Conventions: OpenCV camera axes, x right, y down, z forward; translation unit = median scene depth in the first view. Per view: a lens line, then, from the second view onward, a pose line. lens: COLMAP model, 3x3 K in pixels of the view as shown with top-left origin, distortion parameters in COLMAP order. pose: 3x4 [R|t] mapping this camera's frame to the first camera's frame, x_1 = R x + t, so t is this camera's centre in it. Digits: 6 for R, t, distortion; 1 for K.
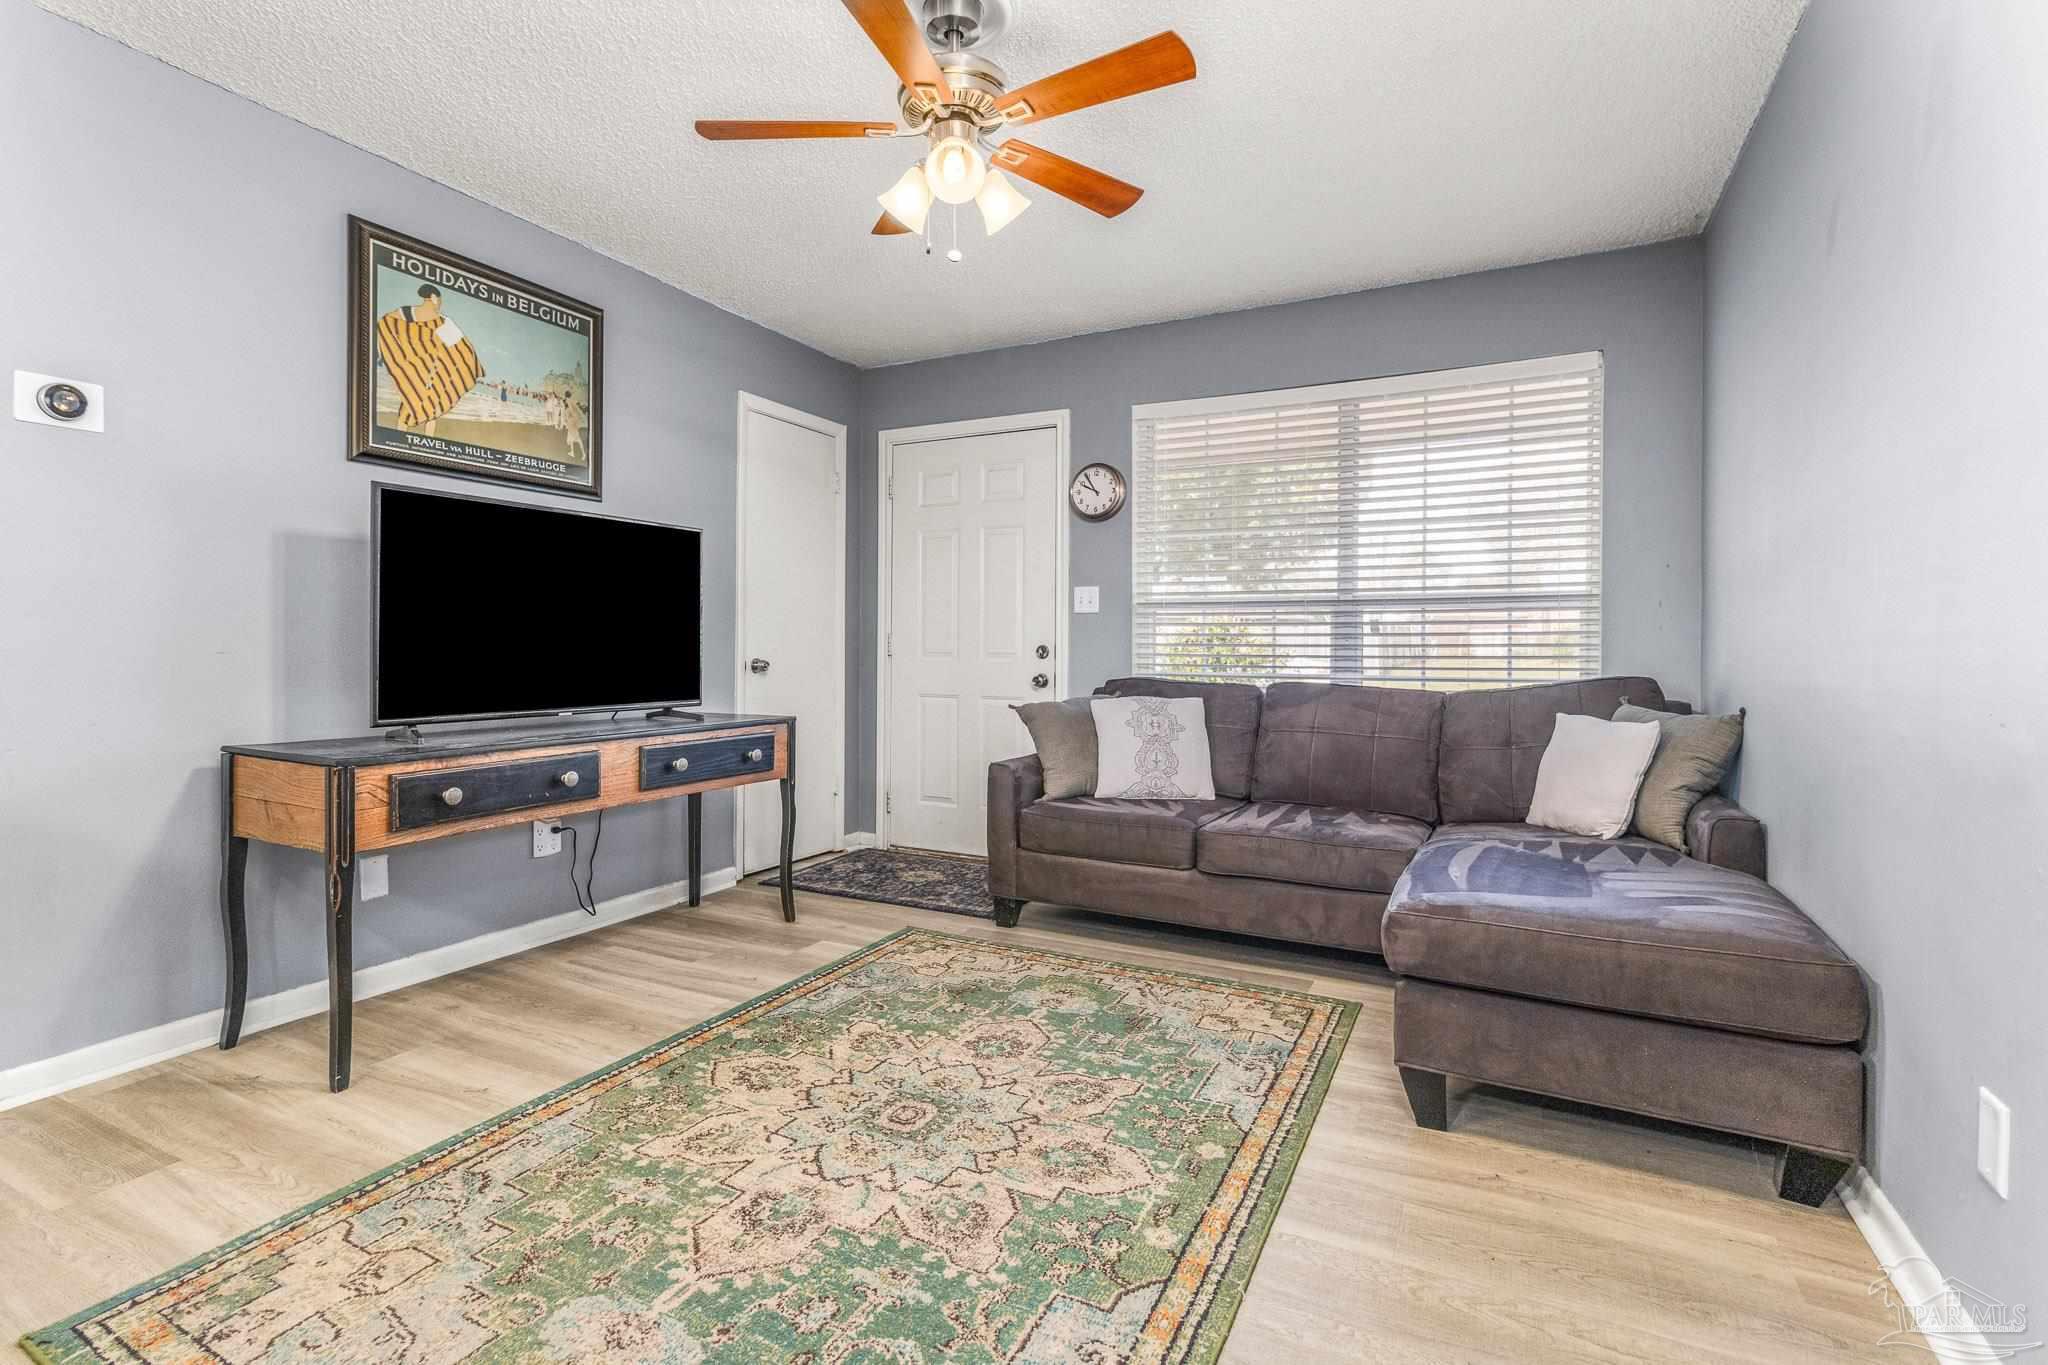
lens RADIAL K [[963.2, 0, 1028.4], [0, 963.2, 661.7], [0, 0, 1]] dist [0.000154, 0.000253]
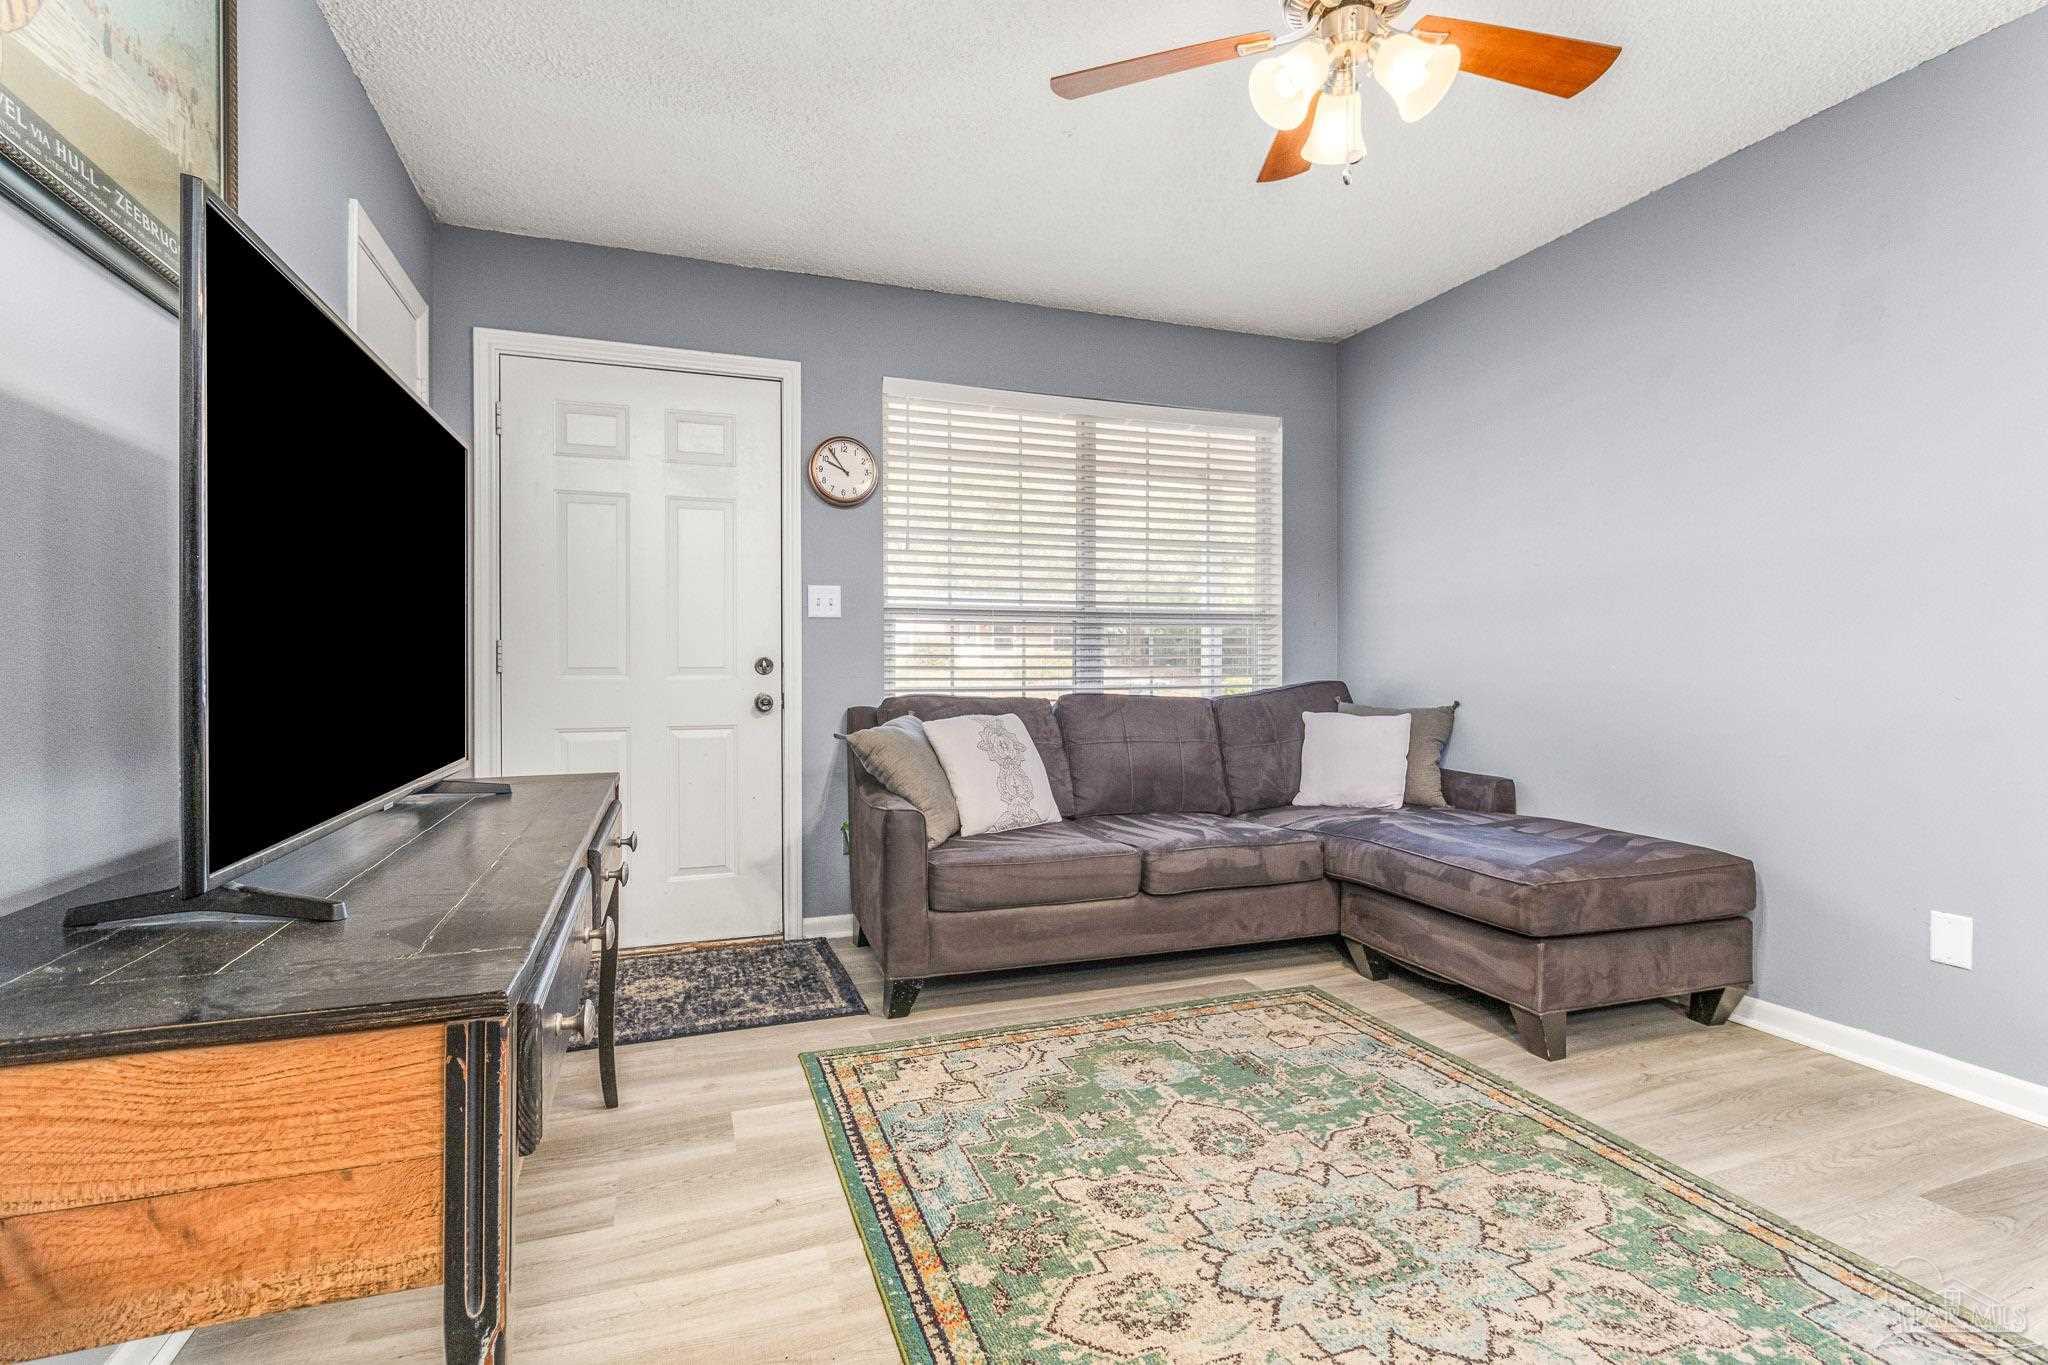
lens RADIAL K [[963.2, 0, 1027.6], [0, 963.2, 679.7], [0, 0, 1]] dist [0.000154, 0.000253]
pose [[0.675700, -0.019225, 0.736926, -0.679828], [0.014729, 0.999812, 0.012577, -0.008820], [-0.737030, 0.002356, 0.675856, 0.510912]]
